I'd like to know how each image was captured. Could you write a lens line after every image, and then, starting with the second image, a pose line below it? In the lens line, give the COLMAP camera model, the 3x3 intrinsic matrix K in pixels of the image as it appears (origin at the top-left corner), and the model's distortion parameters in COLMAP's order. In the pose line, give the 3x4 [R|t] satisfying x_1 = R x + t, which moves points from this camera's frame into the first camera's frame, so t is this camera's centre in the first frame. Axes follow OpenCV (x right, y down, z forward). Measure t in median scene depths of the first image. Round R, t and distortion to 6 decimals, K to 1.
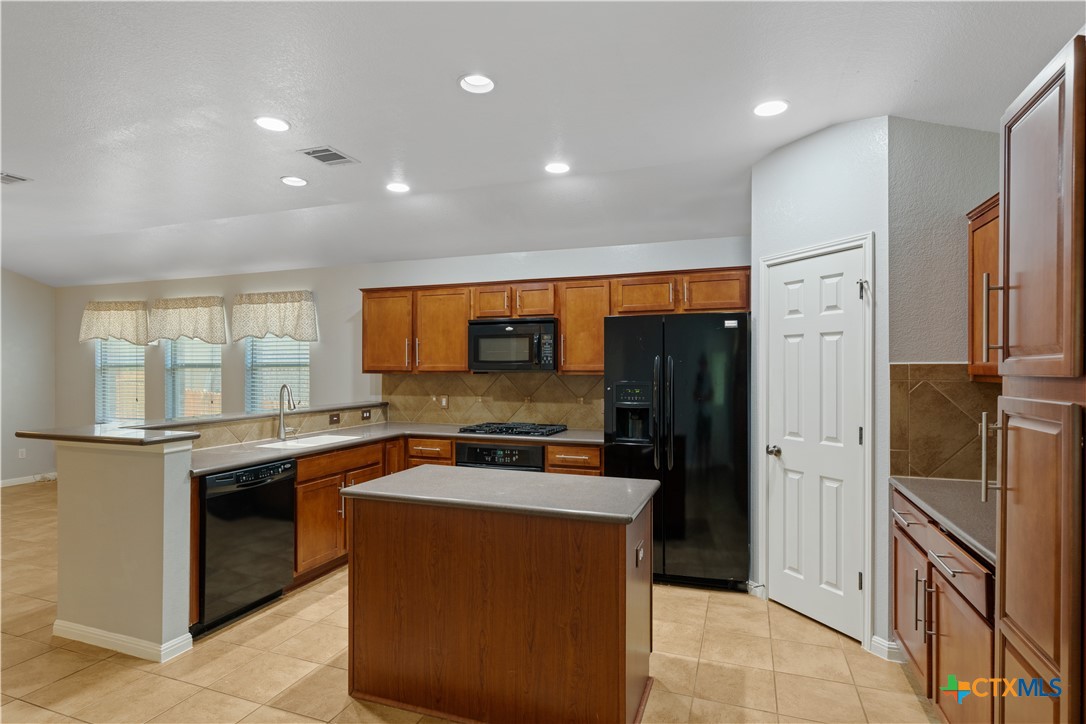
lens RADIAL K [[565.9, 0, 543.0], [0, 565.9, 362.0], [0, 0, 1]] dist [0.002066, 0.000191]
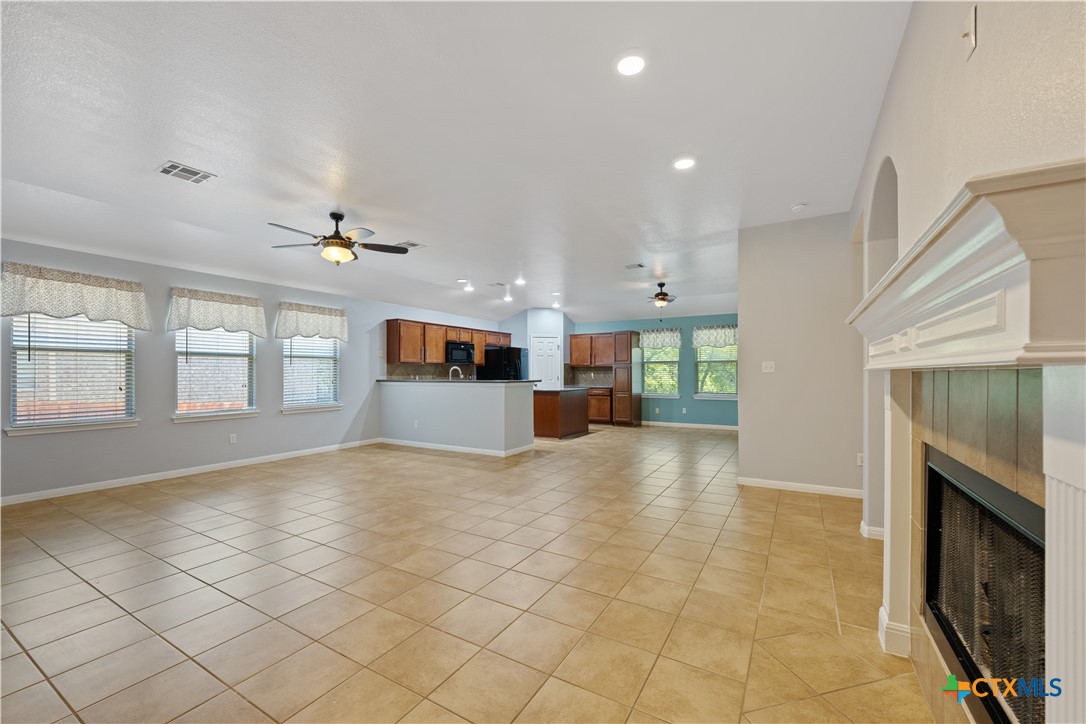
lens RADIAL K [[430.9, 0, 543.0], [0, 430.9, 362.0], [0, 0, 1]] dist [-0.003601, -0.000292]
pose [[0.183262, 0.029462, 0.982623, -1.700381], [-0.002175, 0.999561, -0.029564, 0.058944], [-0.983062, 0.003281, 0.183246, 0.276100]]
